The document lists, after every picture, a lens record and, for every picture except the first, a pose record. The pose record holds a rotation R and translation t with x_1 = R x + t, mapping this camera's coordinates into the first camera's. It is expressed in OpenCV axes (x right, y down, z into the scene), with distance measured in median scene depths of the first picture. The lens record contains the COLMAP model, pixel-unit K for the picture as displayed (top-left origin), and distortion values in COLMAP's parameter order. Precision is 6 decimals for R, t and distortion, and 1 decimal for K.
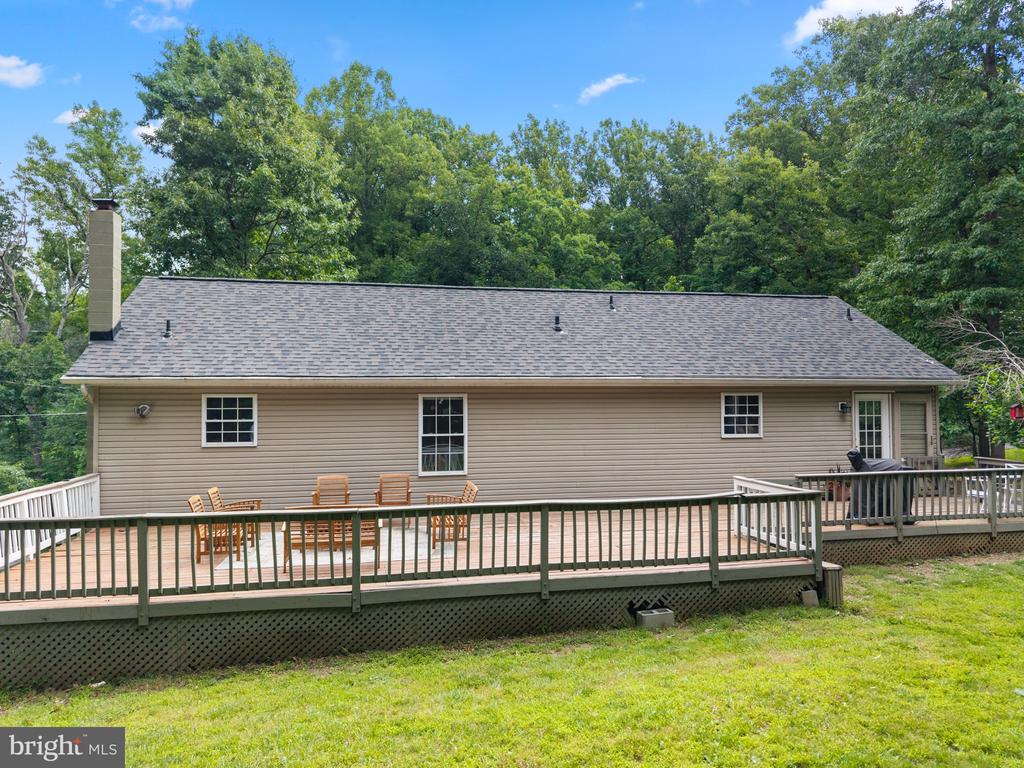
lens RADIAL K [[683.7, 0, 512.0], [0, 683.7, 384.0], [0, 0, 1]] dist [0.008509, 0.001301]
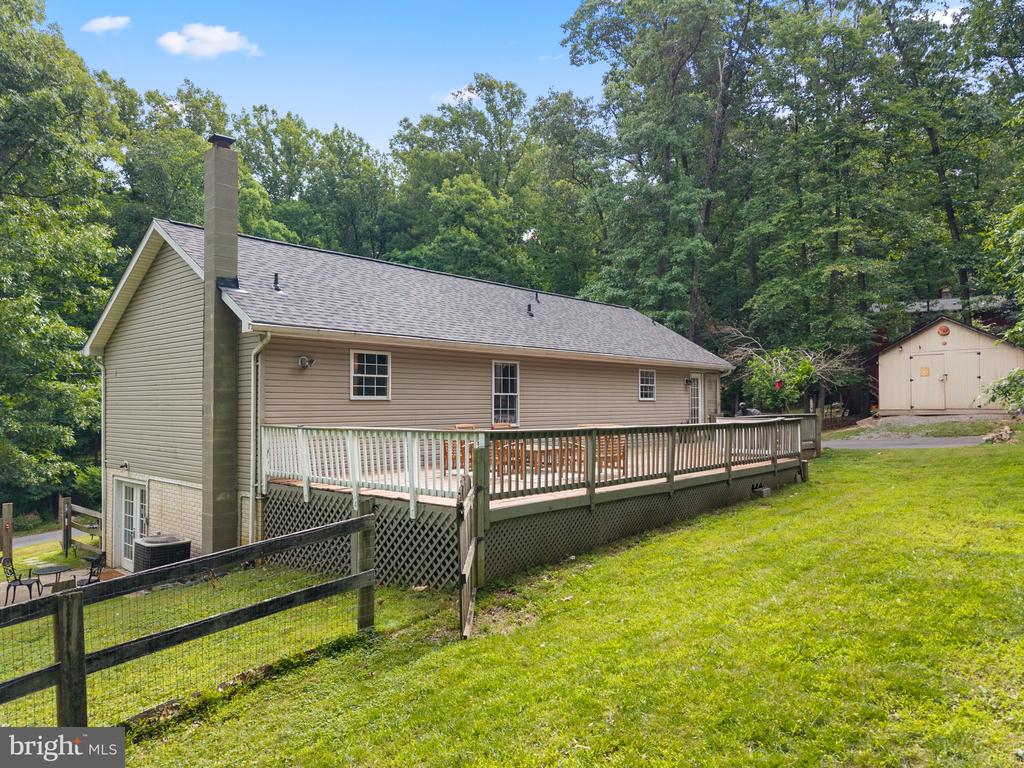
lens RADIAL K [[683.7, 0, 512.0], [0, 683.7, 384.0], [0, 0, 1]] dist [0.008509, 0.001301]
pose [[0.810645, 0.019801, 0.585203, -0.725622], [-0.018265, 0.999797, -0.008527, 0.060545], [-0.585253, -0.003776, 0.810842, 0.007160]]
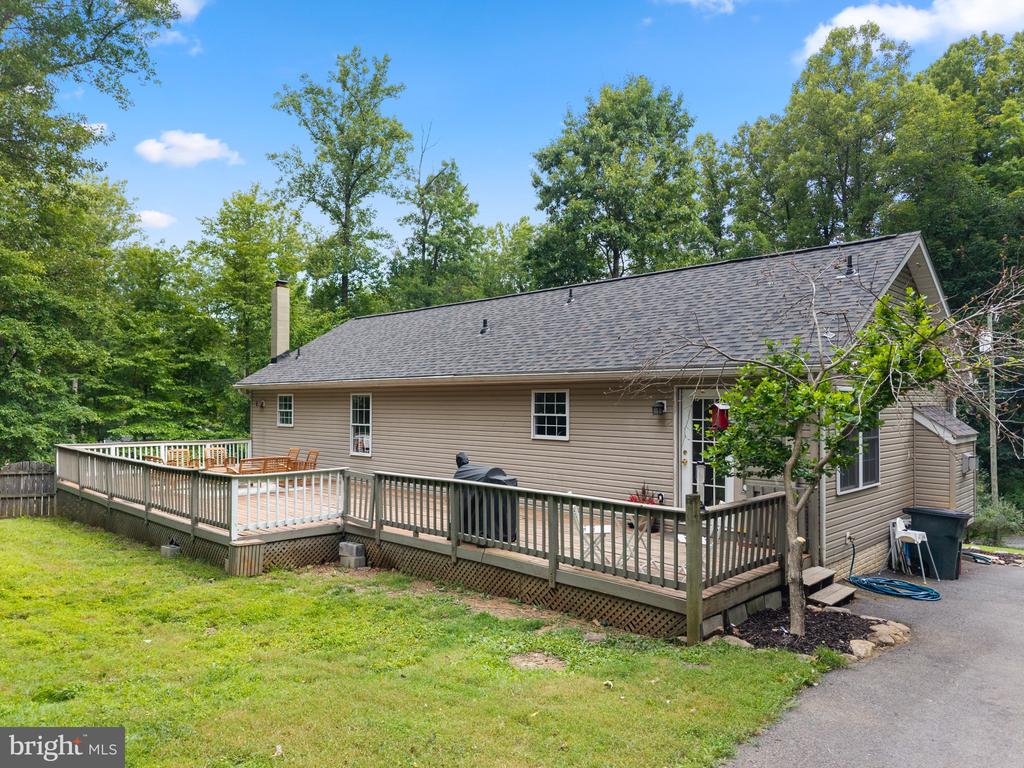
lens RADIAL K [[683.7, 0, 512.0], [0, 683.7, 384.0], [0, 0, 1]] dist [0.008509, 0.001301]
pose [[0.559223, -0.017149, -0.828840, 1.040030], [0.017278, 0.999810, -0.009029, 0.012907], [0.828837, -0.009272, 0.559413, 0.460926]]
